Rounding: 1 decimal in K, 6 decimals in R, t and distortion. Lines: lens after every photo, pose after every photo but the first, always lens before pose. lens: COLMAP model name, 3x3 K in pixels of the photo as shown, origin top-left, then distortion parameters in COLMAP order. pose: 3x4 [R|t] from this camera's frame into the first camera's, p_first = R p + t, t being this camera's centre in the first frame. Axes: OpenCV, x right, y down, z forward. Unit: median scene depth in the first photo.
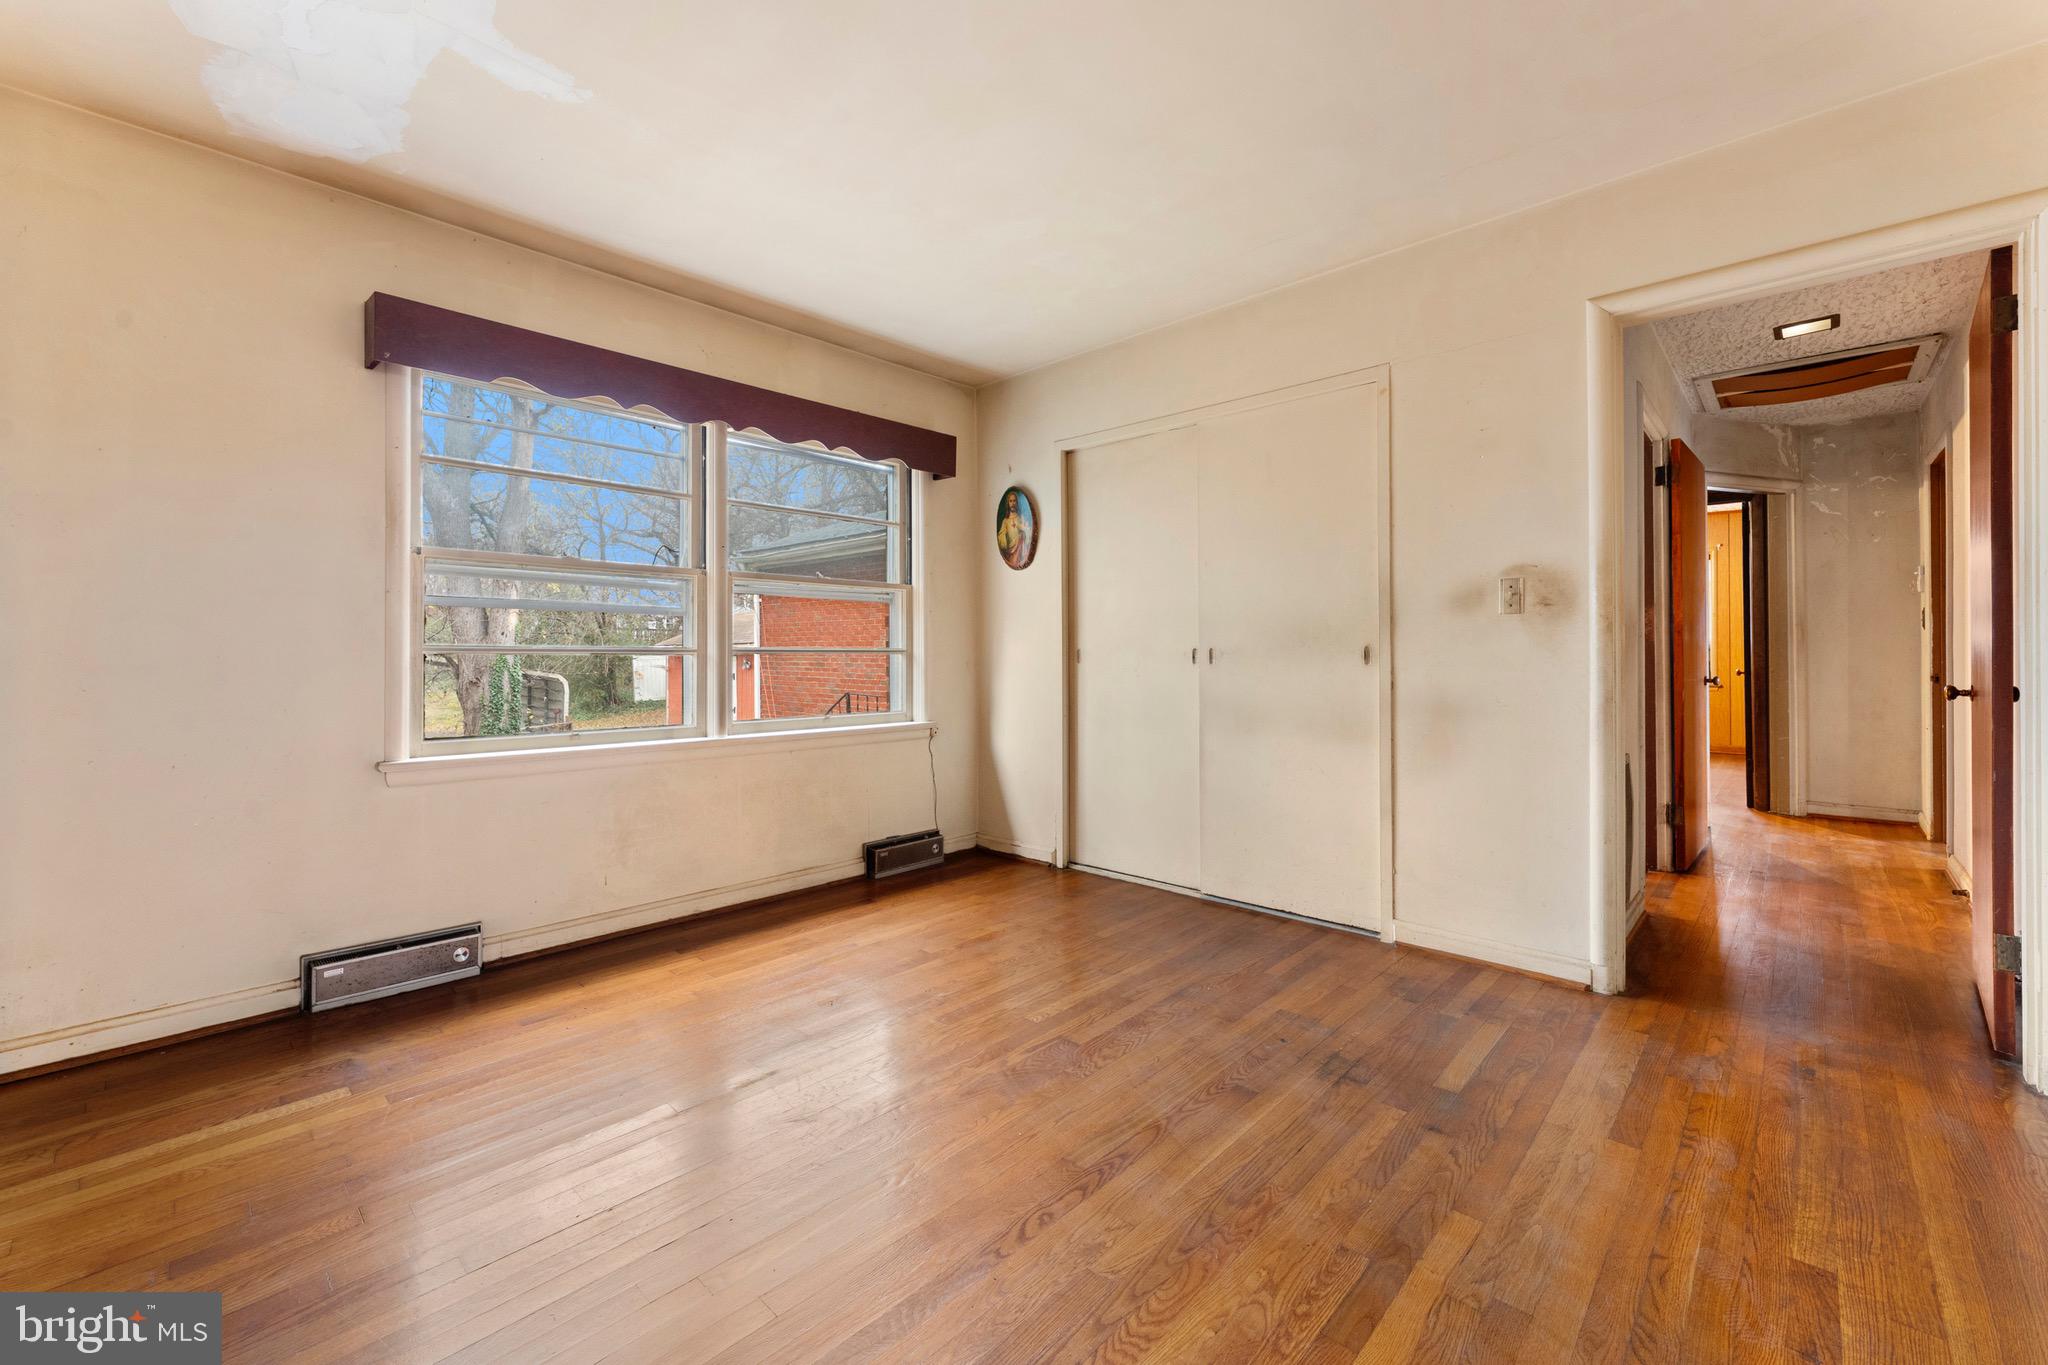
lens RADIAL K [[842.8, 0, 1018.0], [0, 842.8, 647.6], [0, 0, 1]] dist [0.007753, 0.000000]
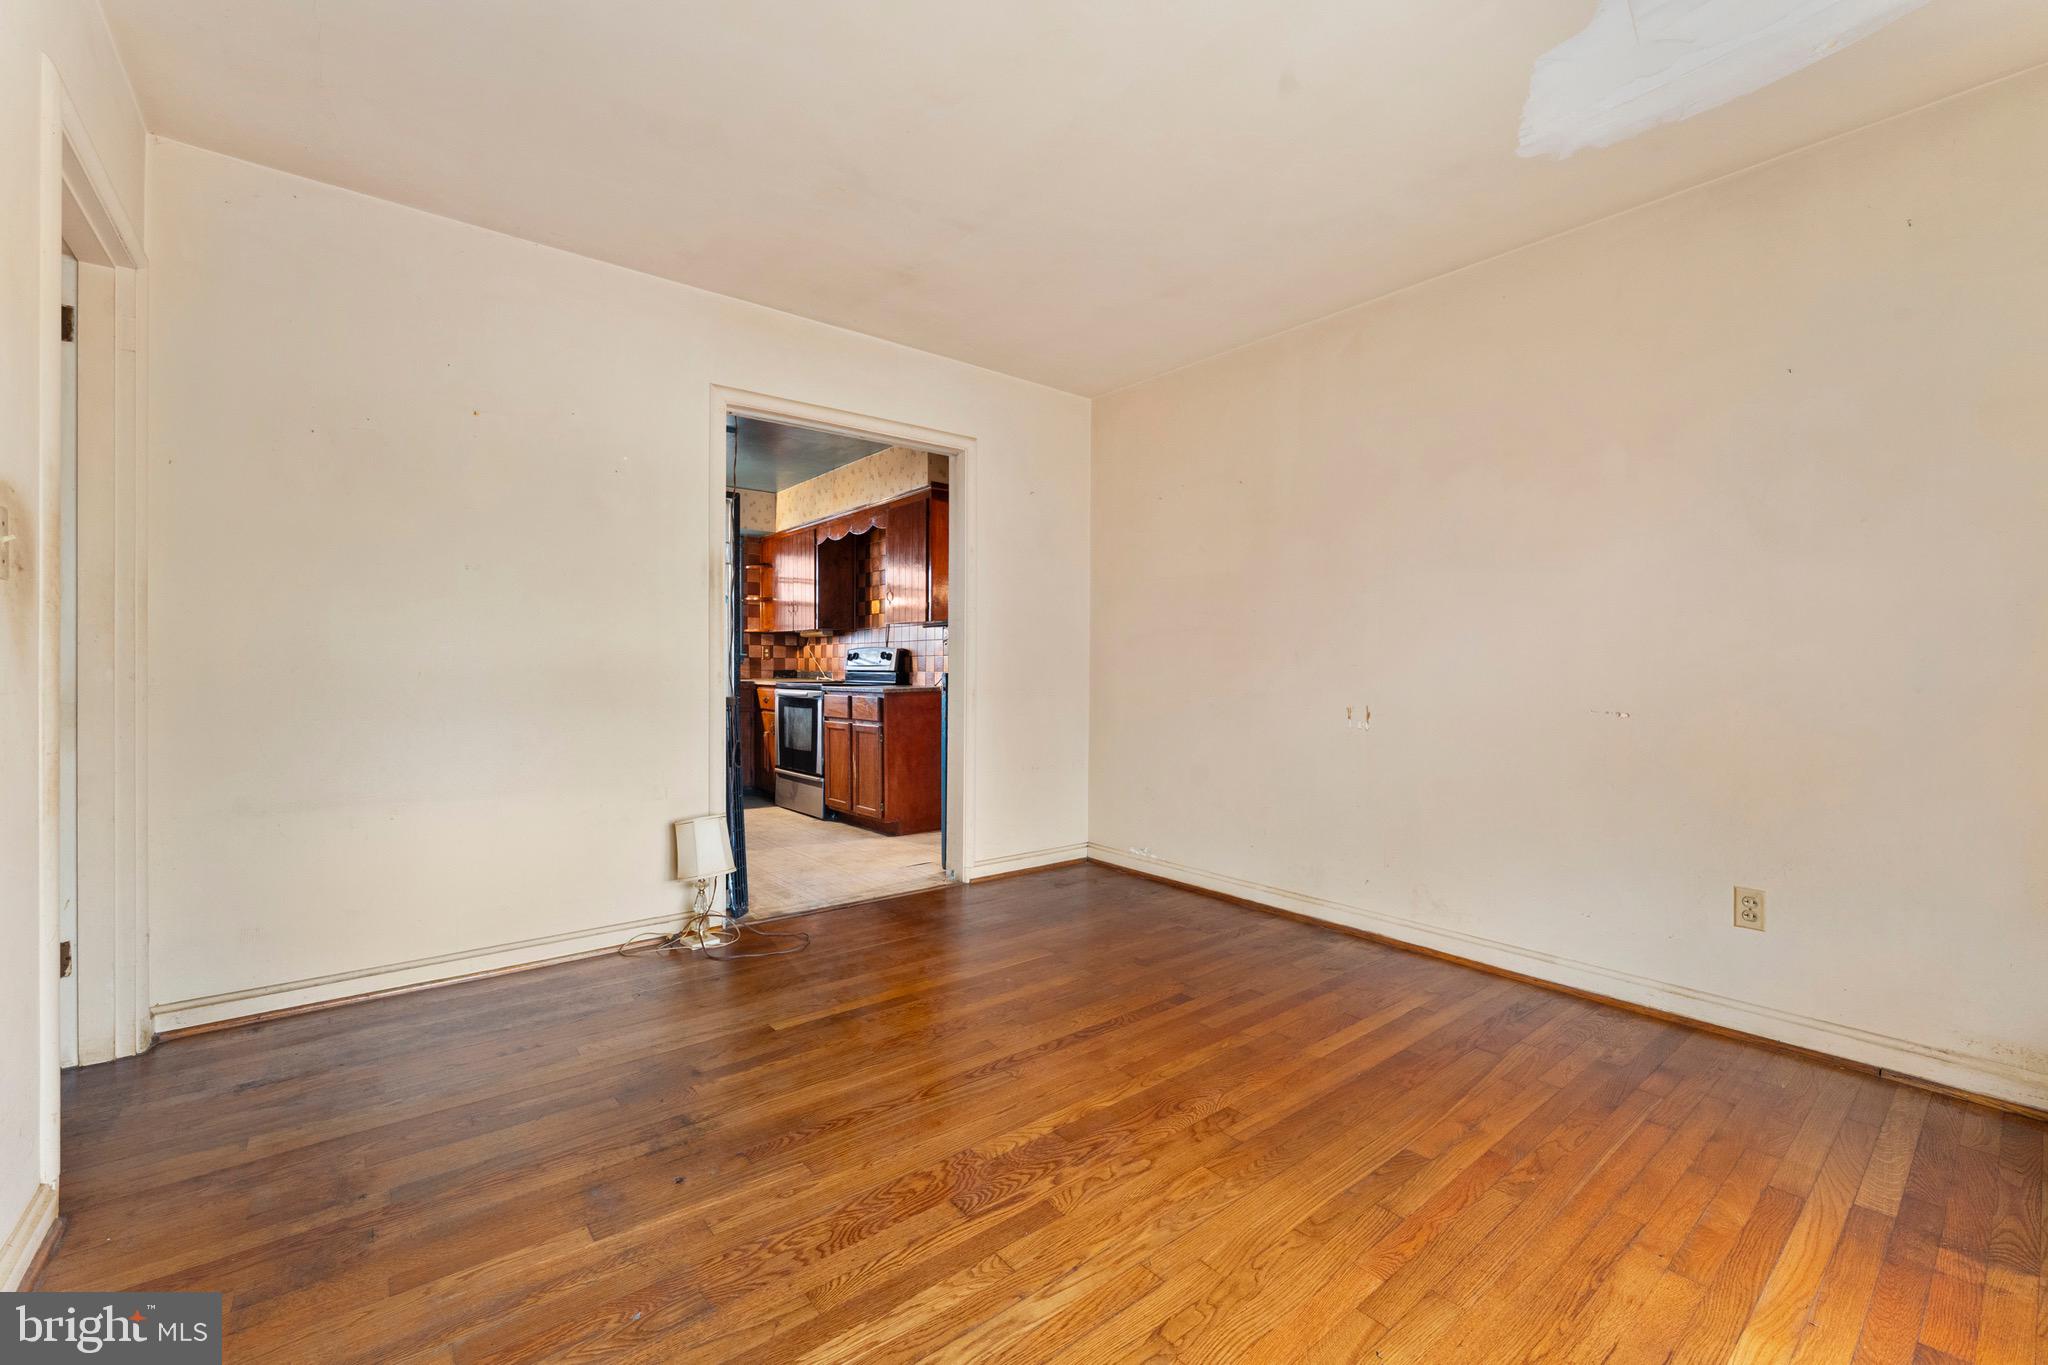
lens RADIAL K [[821.5, 0, 1014.4], [0, 821.5, 676.4], [0, 0, 1]] dist [-0.000769, -0.000116]
pose [[-0.990727, -0.004727, 0.135786, -0.069855], [-0.004599, 0.999989, 0.001258, 0.015461], [-0.135791, 0.000621, -0.990737, 1.543804]]
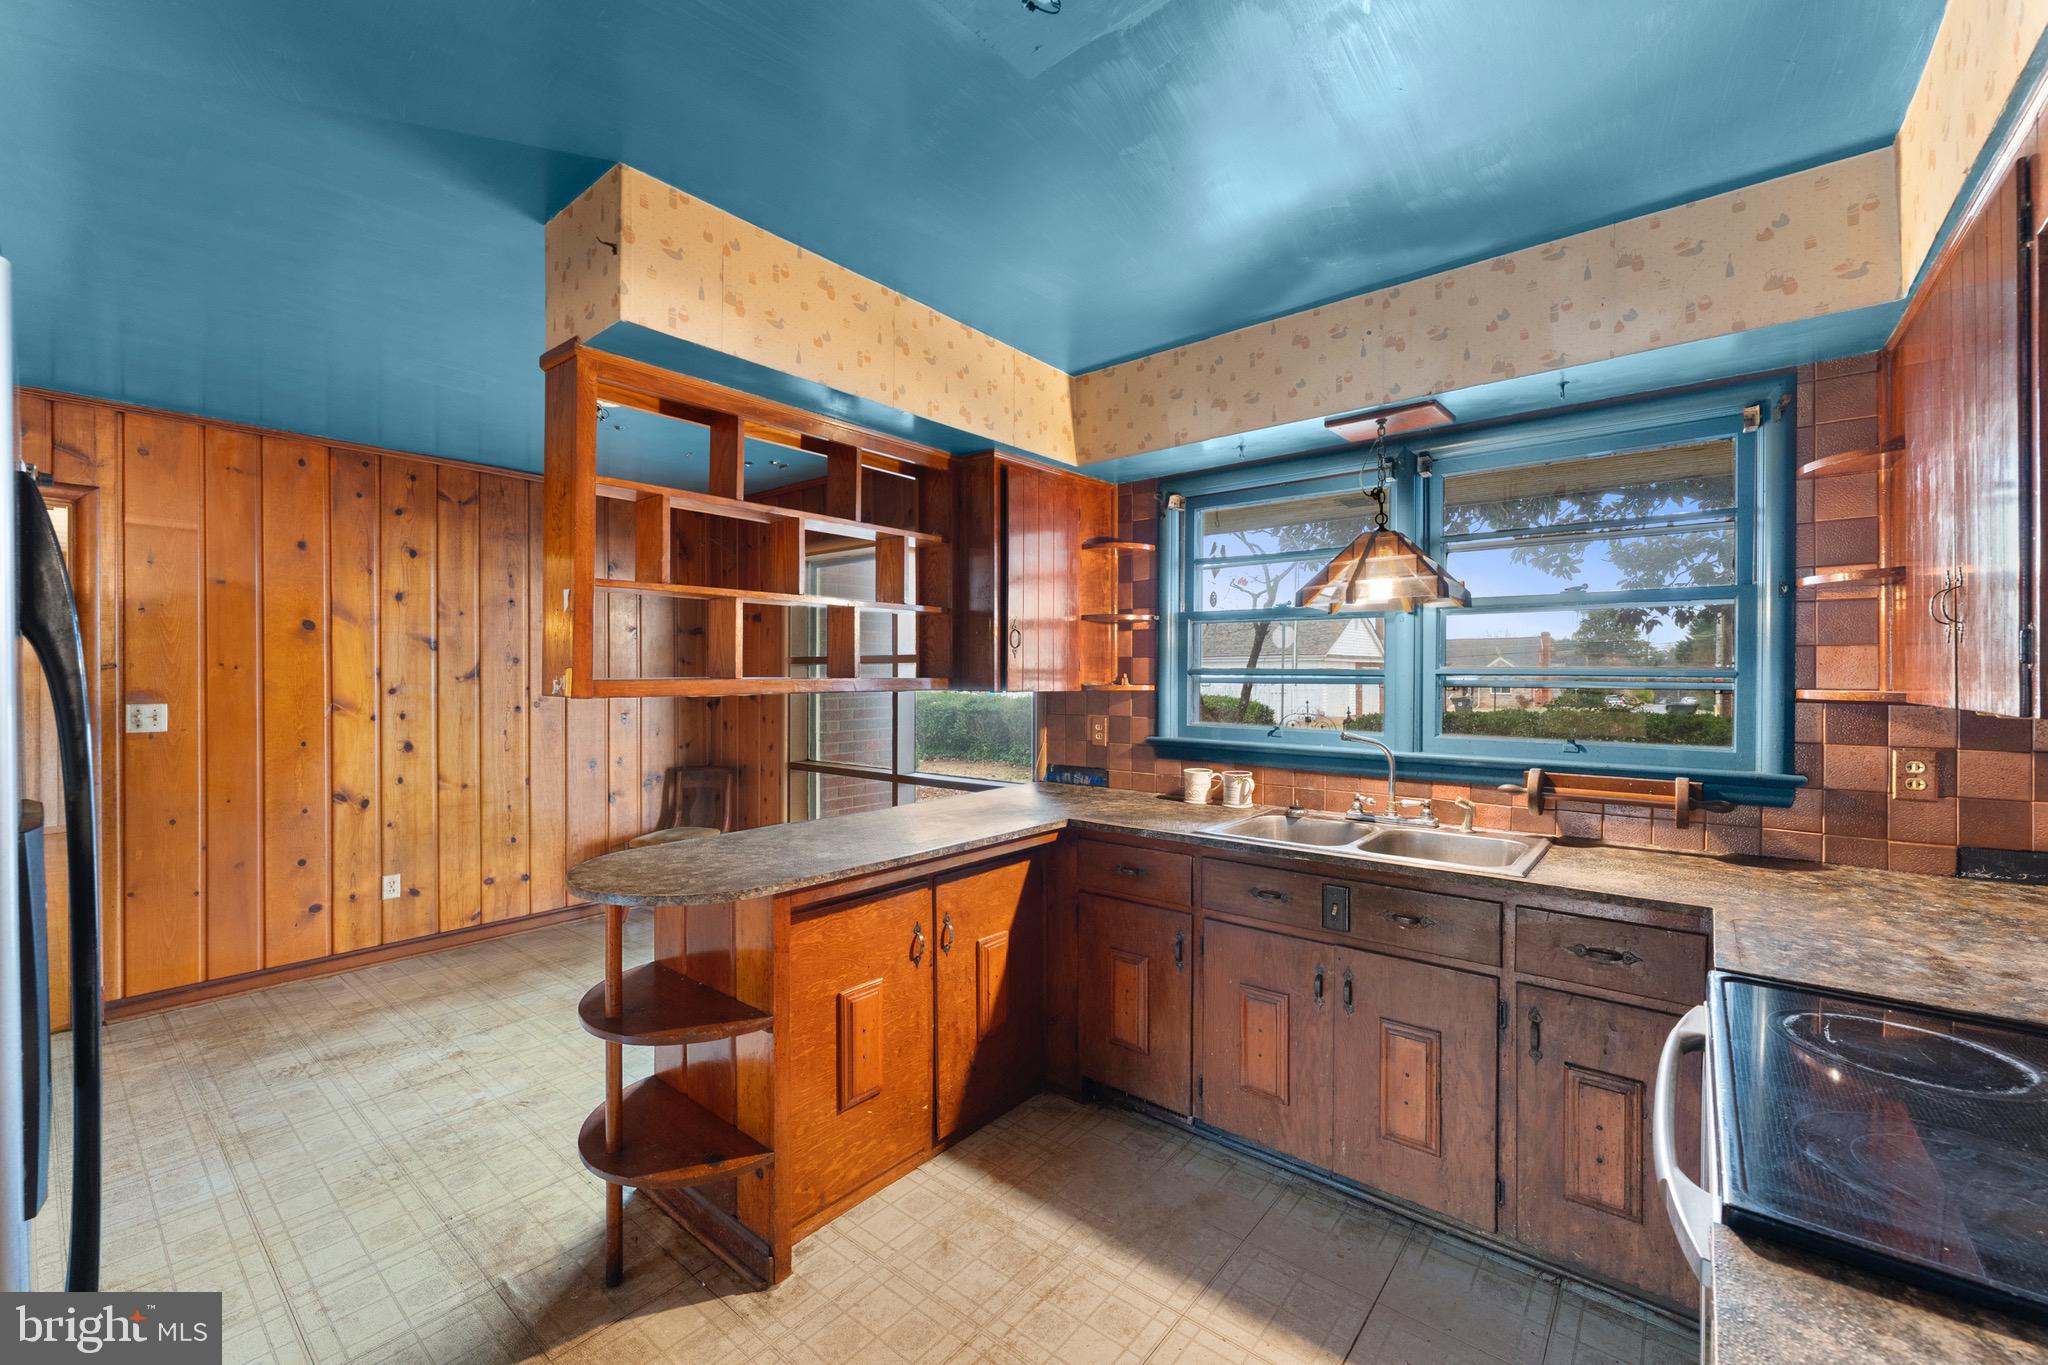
lens RADIAL K [[821.5, 0, 1014.4], [0, 821.5, 676.4], [0, 0, 1]] dist [-0.000769, -0.000116]
pose [[-0.056382, 0.002624, 0.998406, 0.477630], [-0.009024, 0.999954, -0.003137, -0.143844], [-0.998369, -0.009187, -0.056355, -0.341376]]
